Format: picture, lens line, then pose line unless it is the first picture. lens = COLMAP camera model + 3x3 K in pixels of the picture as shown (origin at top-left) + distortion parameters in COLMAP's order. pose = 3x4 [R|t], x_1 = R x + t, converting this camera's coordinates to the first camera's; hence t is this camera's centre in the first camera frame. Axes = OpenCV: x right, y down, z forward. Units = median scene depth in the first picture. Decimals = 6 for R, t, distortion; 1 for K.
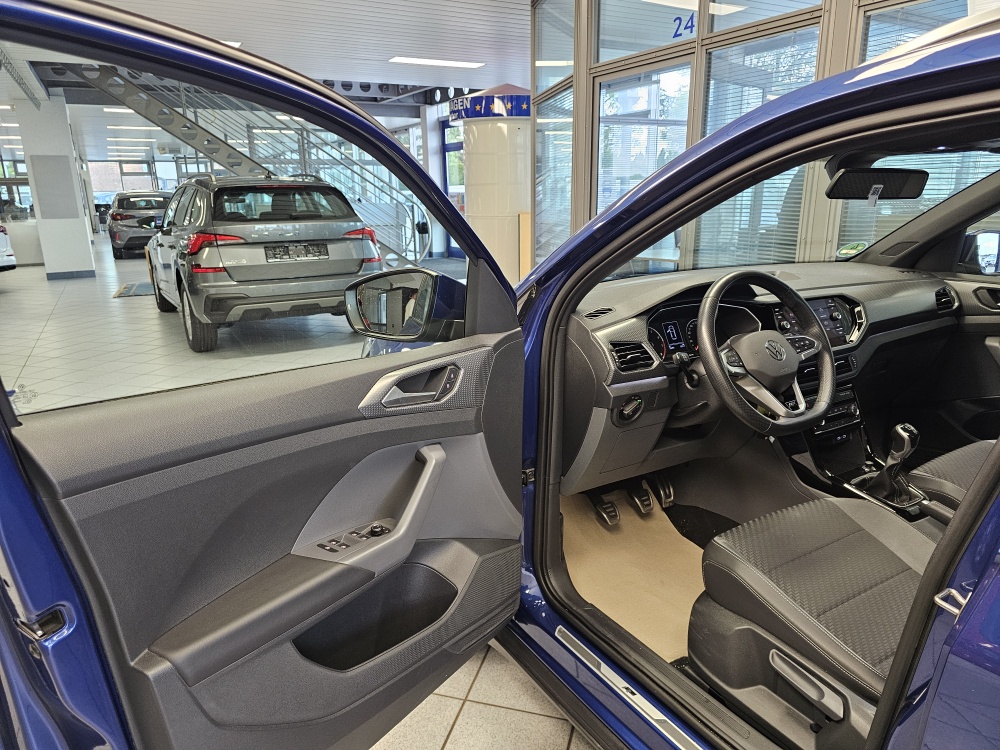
lens RADIAL K [[686.7, 0, 482.7], [0, 686.7, 380.8], [0, 0, 1]] dist [0.051599, -0.058039]
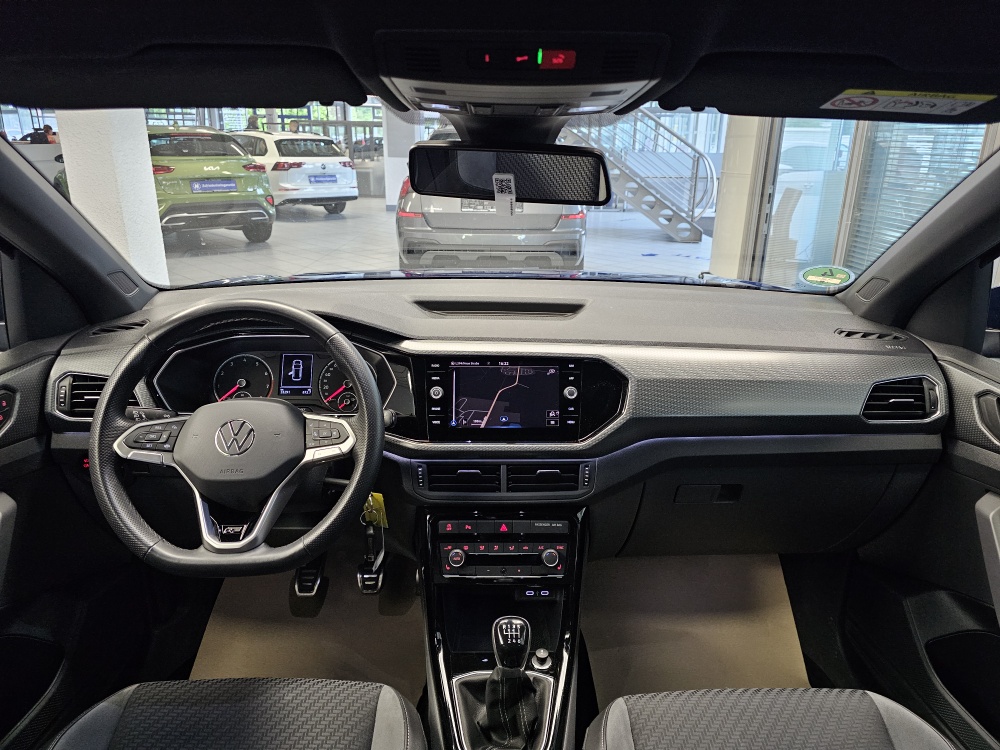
lens RADIAL K [[686.7, 0, 505.4], [0, 686.7, 368.2], [0, 0, 1]] dist [0.051599, -0.058039]
pose [[0.869522, 0.184333, -0.458205, 0.812974], [-0.158689, 0.982821, 0.094242, -0.179475], [0.467705, -0.009233, 0.883836, 0.513070]]
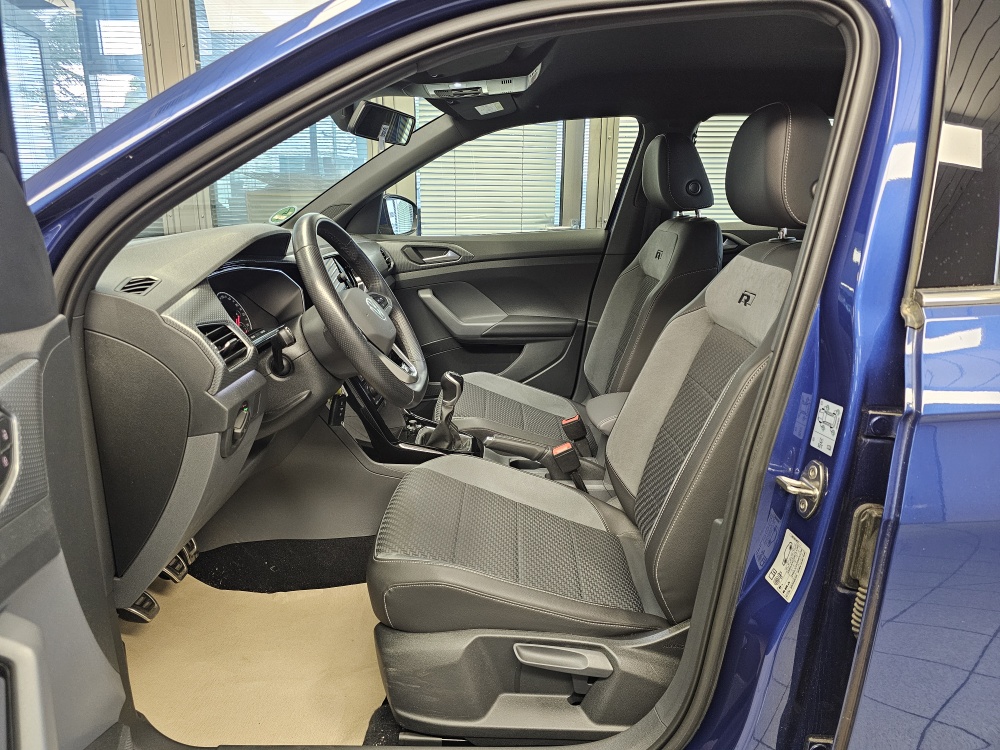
lens RADIAL K [[686.7, 0, 500.6], [0, 686.7, 374.4], [0, 0, 1]] dist [0.051599, -0.058039]
pose [[0.523358, -0.196968, 0.829036, -0.172060], [0.212668, 0.972322, 0.096756, -0.014272], [-0.825148, 0.125671, 0.550761, 0.394604]]
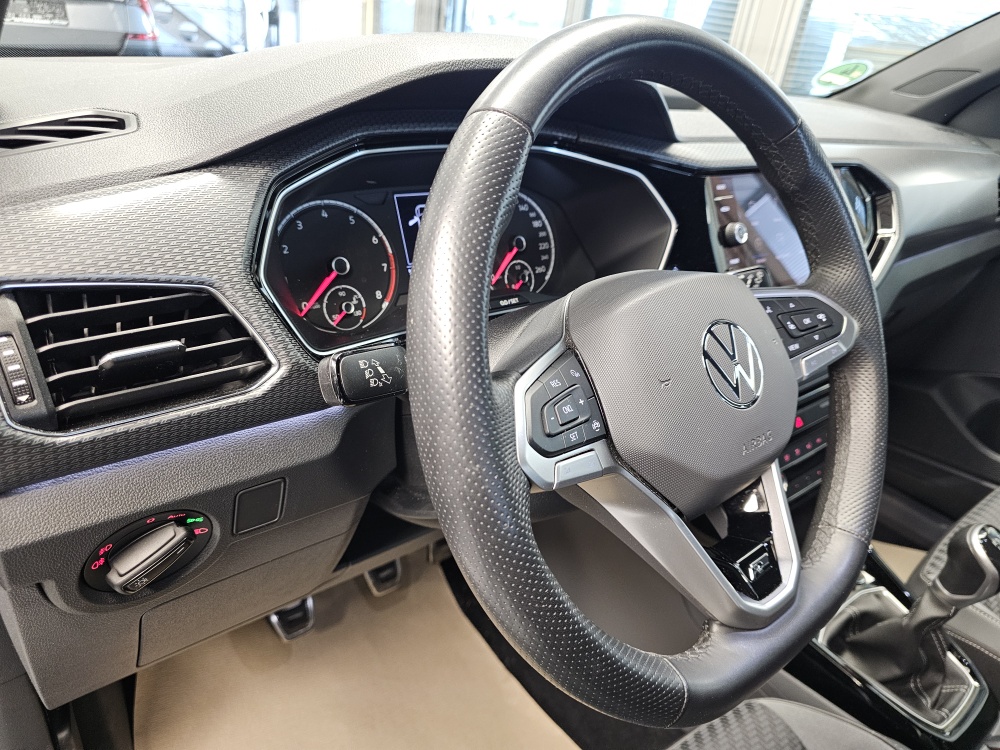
lens RADIAL K [[686.7, 0, 489.9], [0, 686.7, 372.3], [0, 0, 1]] dist [0.051599, -0.058039]
pose [[0.981222, 0.050730, 0.186091, 0.258893], [-0.089369, 0.974558, 0.205548, -0.076670], [-0.170929, -0.218319, 0.960791, 0.692158]]
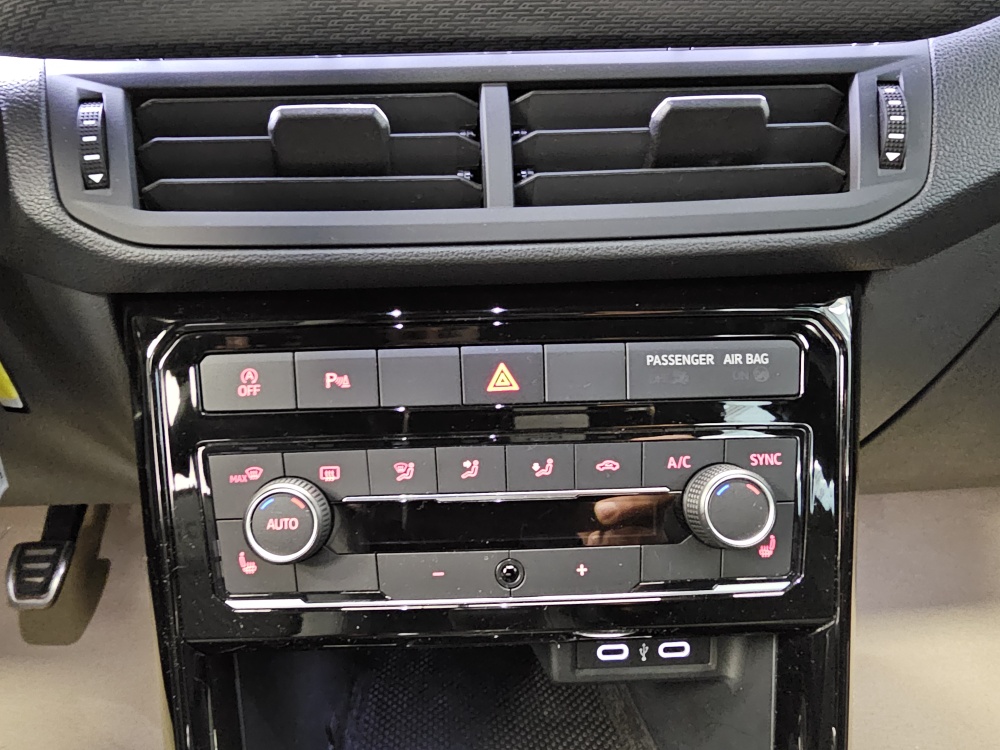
lens RADIAL K [[761.7, 0, 493.0], [0, 761.7, 370.4], [0, 0, 1]] dist [-0.010296, 0.020430]
pose [[0.872859, 0.199441, -0.445354, 0.608684], [-0.128796, 0.974459, 0.183958, 0.000115], [0.470668, -0.103209, 0.876253, 0.948230]]
